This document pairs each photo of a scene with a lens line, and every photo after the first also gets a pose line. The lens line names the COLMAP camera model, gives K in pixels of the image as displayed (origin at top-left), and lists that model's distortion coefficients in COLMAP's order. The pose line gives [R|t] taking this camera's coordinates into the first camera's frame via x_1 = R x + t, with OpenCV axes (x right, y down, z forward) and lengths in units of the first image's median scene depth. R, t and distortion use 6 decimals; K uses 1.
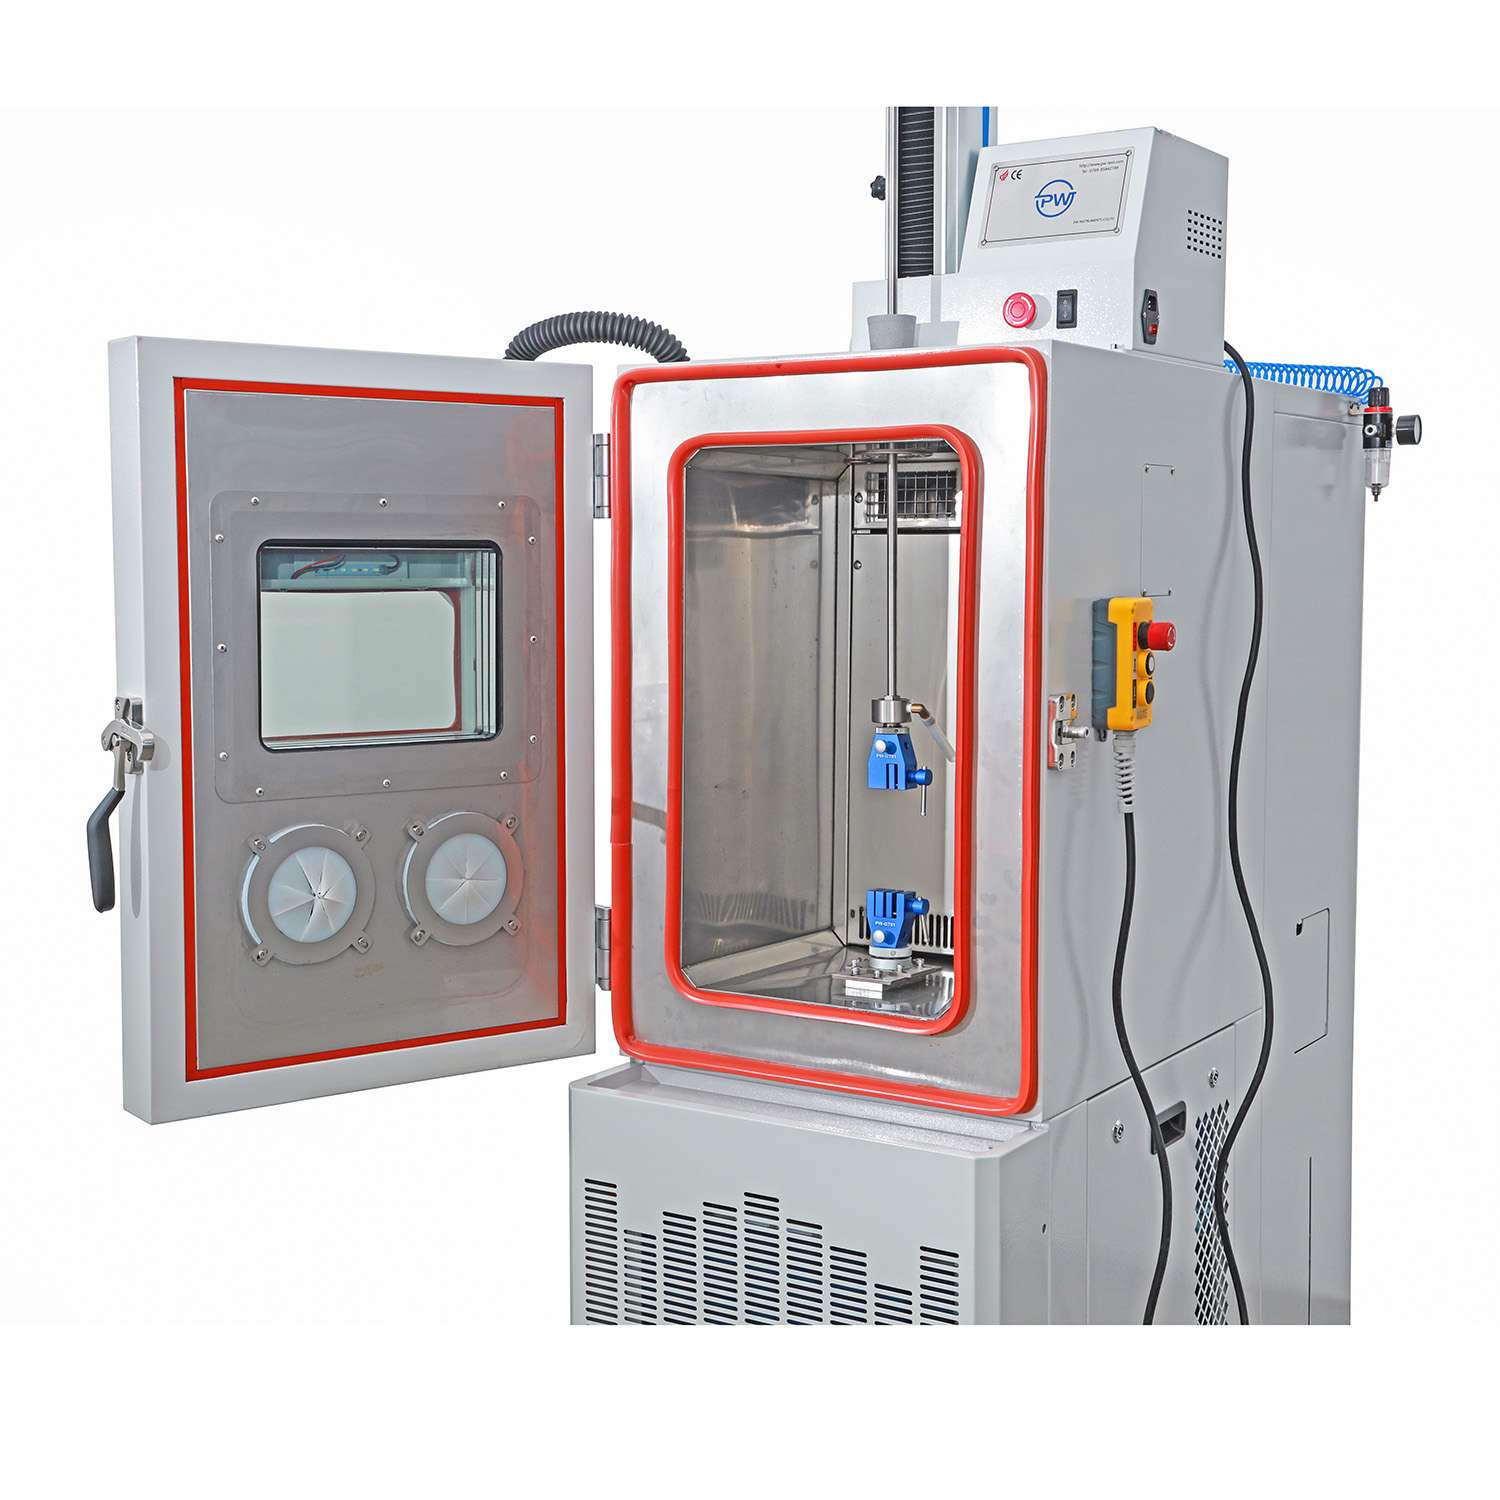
lens RADIAL K [[2153.8, 0, 685.3], [0, 2153.8, 707.4], [0, 0, 1]] dist [0.050955, 0.115546]
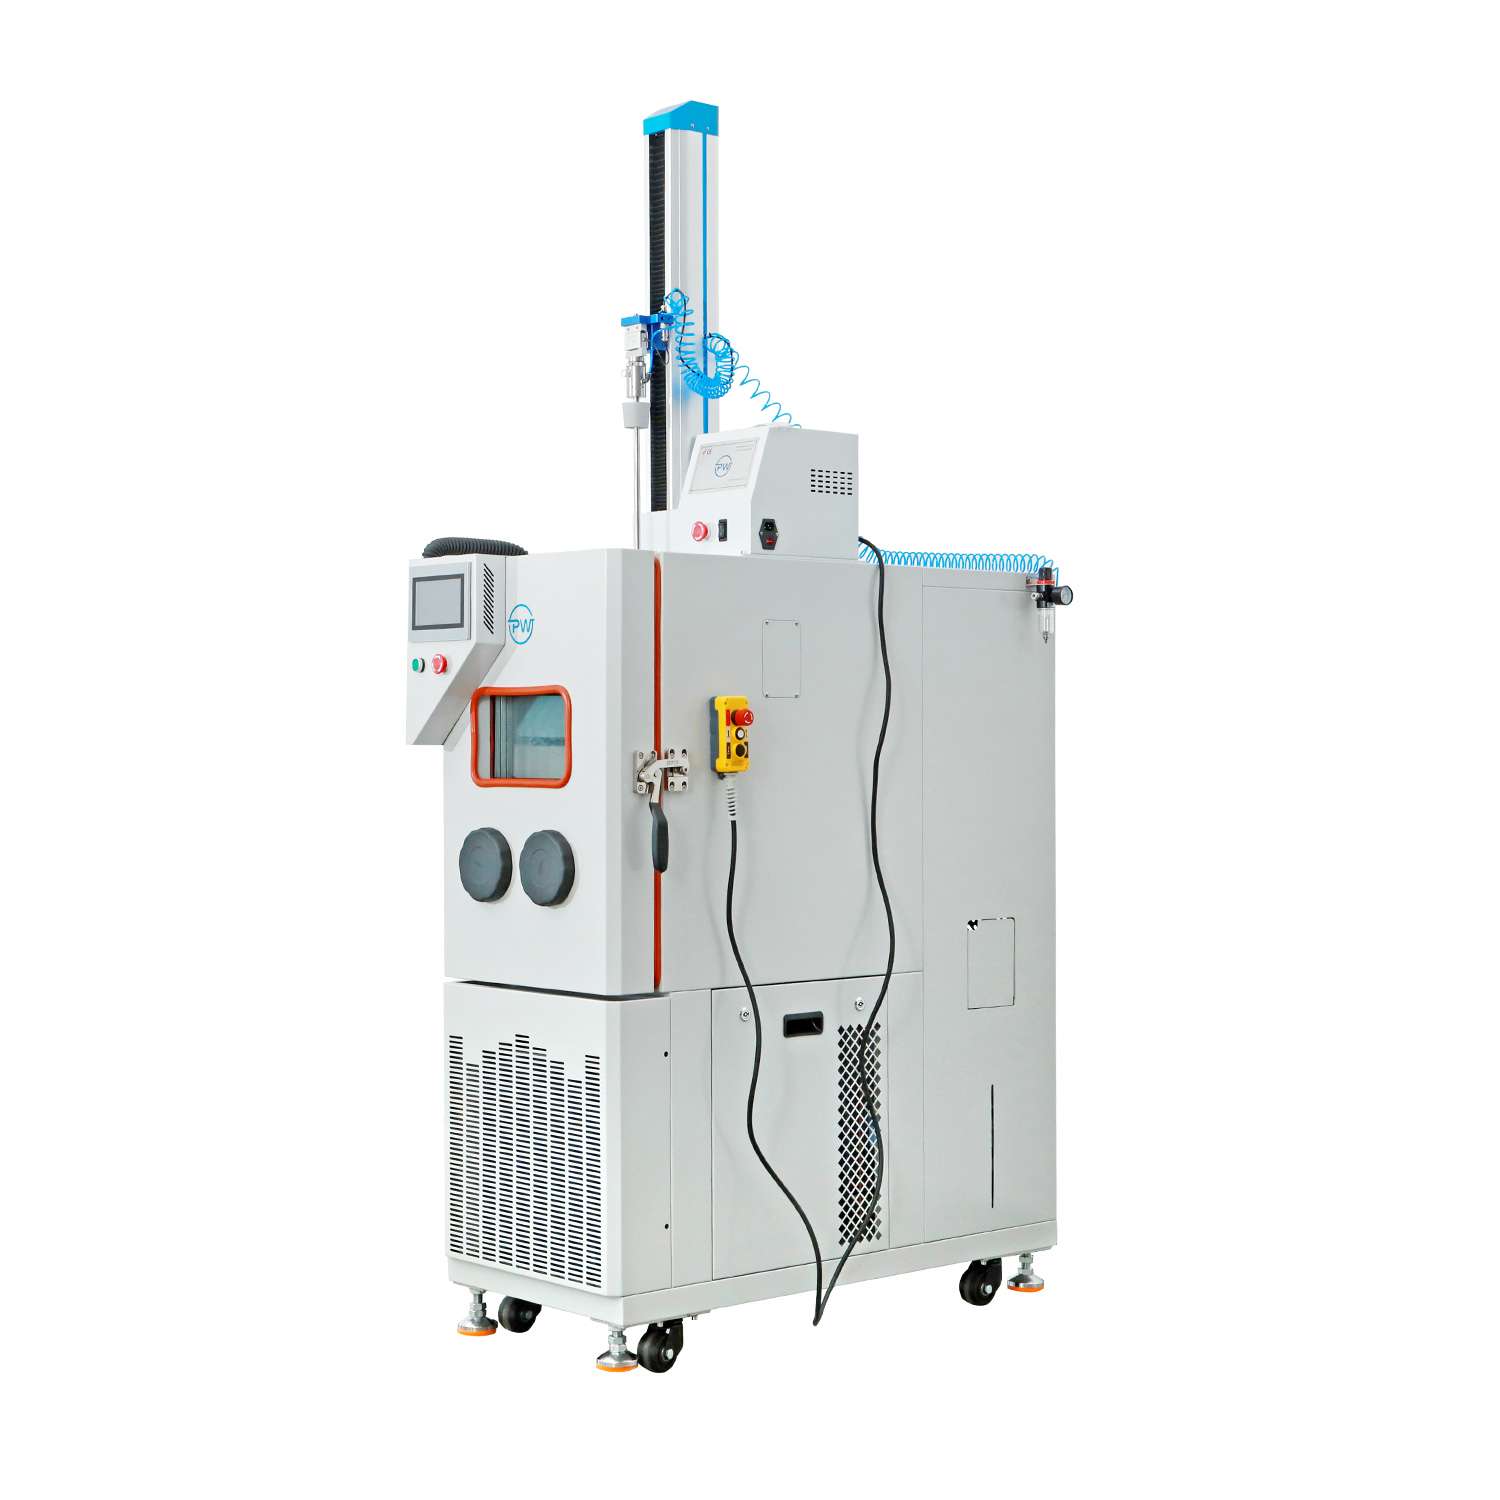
lens RADIAL K [[2617.5, 0, 752.7], [0, 2617.5, 723.6], [0, 0, 1]] dist [0.052419, 0.133009]
pose [[0.969720, -0.001564, -0.244216, 0.696252], [-0.016340, 0.997323, -0.071270, 0.114662], [0.243674, 0.073102, 0.967098, -0.977990]]
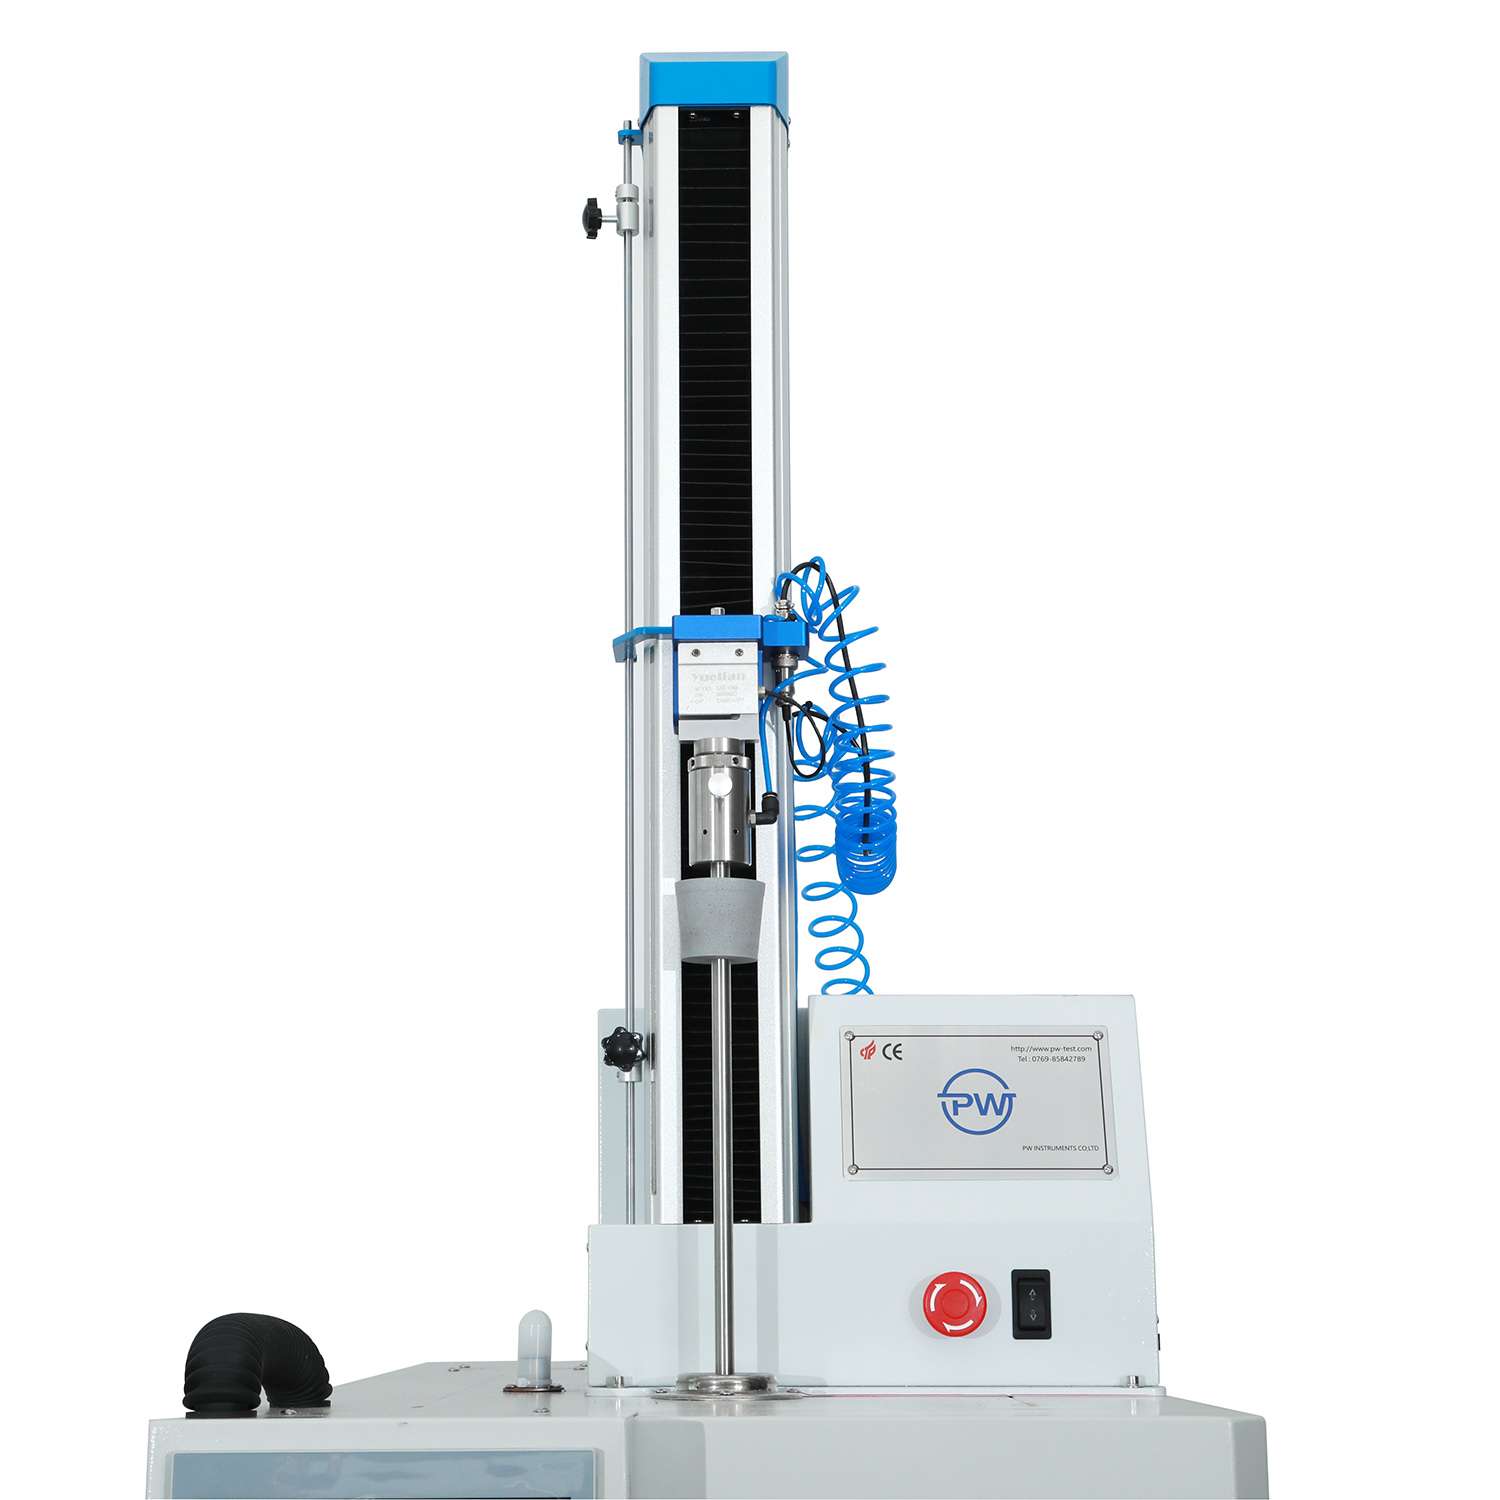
lens RADIAL K [[2855.4, 0, 704.3], [0, 2855.4, 746.1], [0, 0, 1]] dist [0.079591, -0.133602]
pose [[0.837812, 0.101916, 0.536362, -0.300507], [0.041890, 0.967526, -0.249276, -0.140740], [-0.544349, 0.231314, 0.806336, 0.410625]]
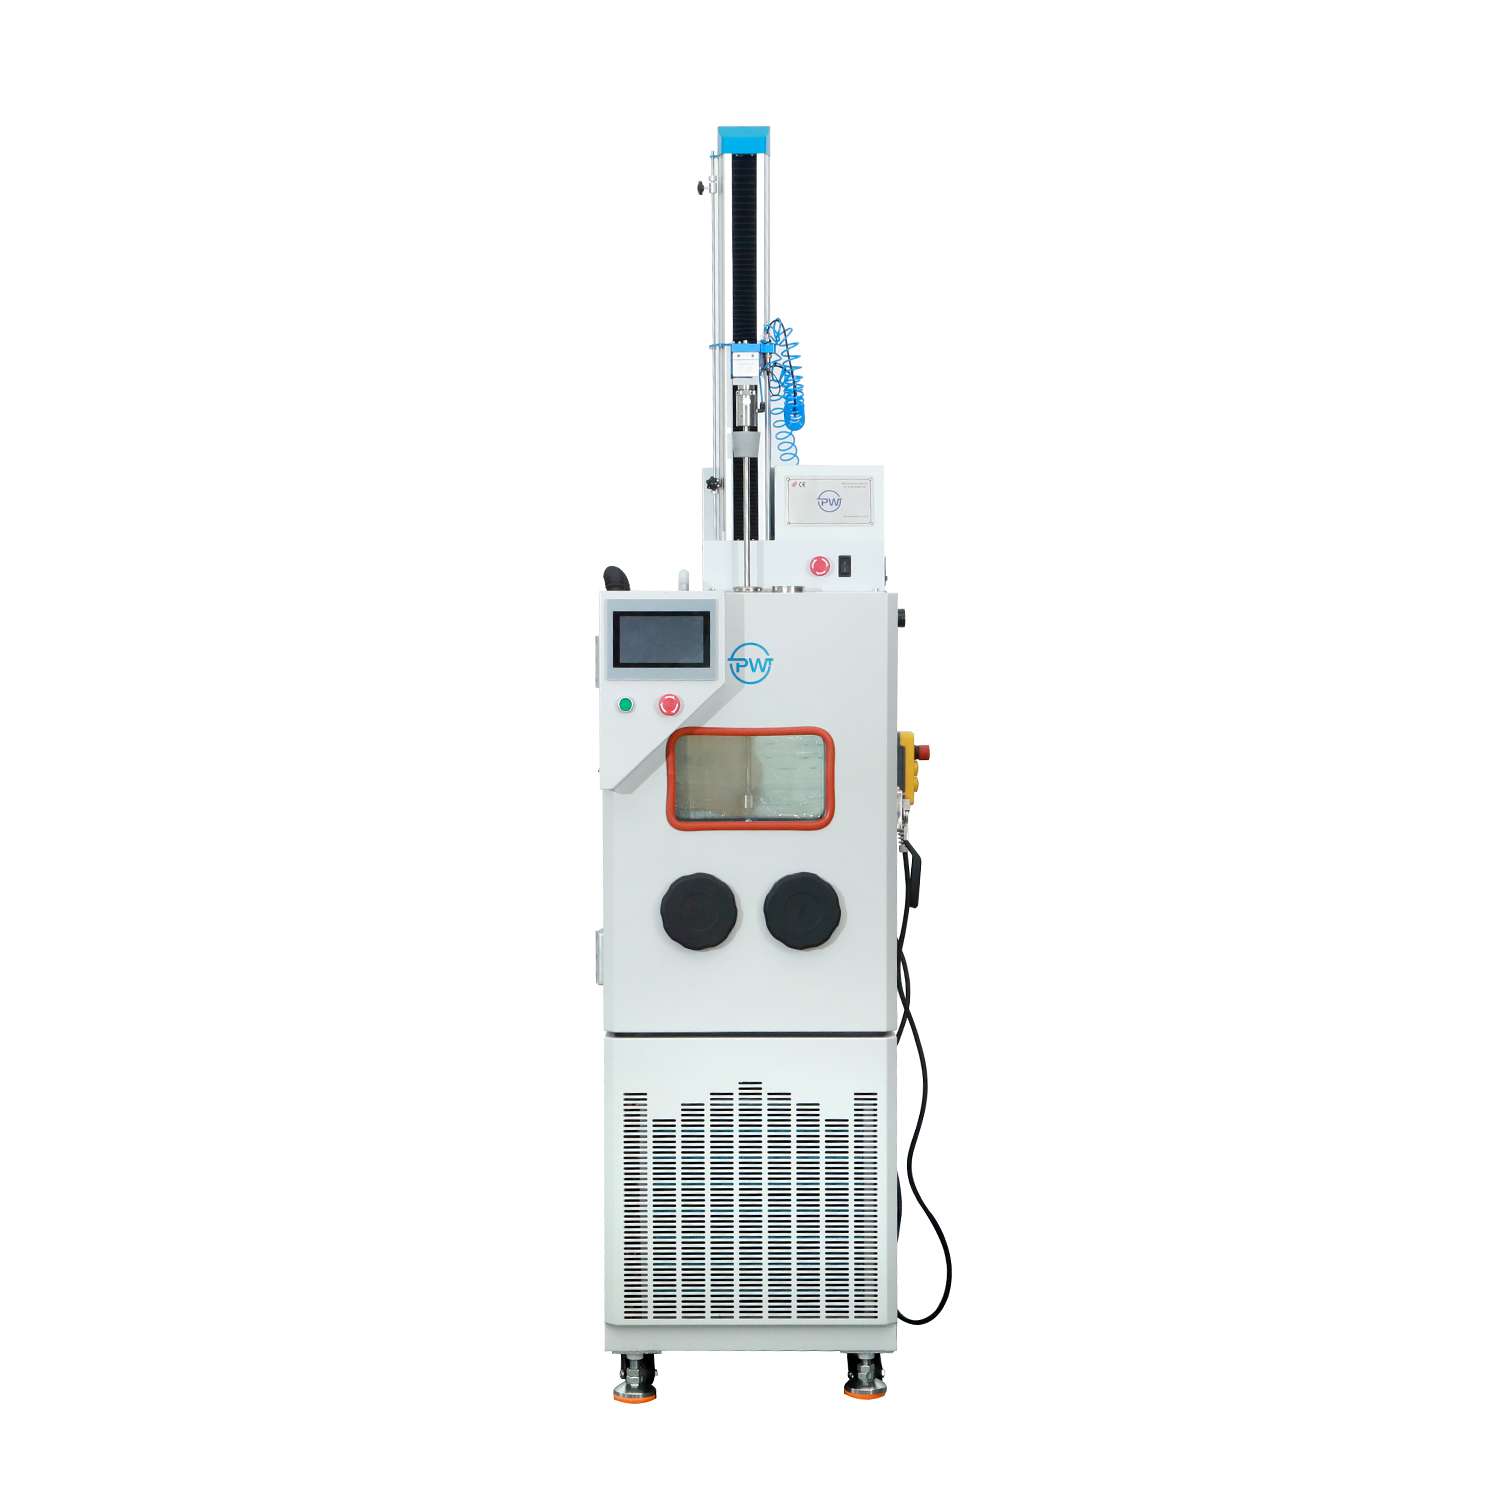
lens RADIAL K [[2855.4, 0, 704.3], [0, 2855.4, 746.1], [0, 0, 1]] dist [0.079591, -0.133602]
pose [[0.833956, -0.027291, 0.551155, -1.175048], [0.041657, 0.999040, -0.013564, -0.012334], [-0.550256, 0.034271, 0.834292, -0.843753]]
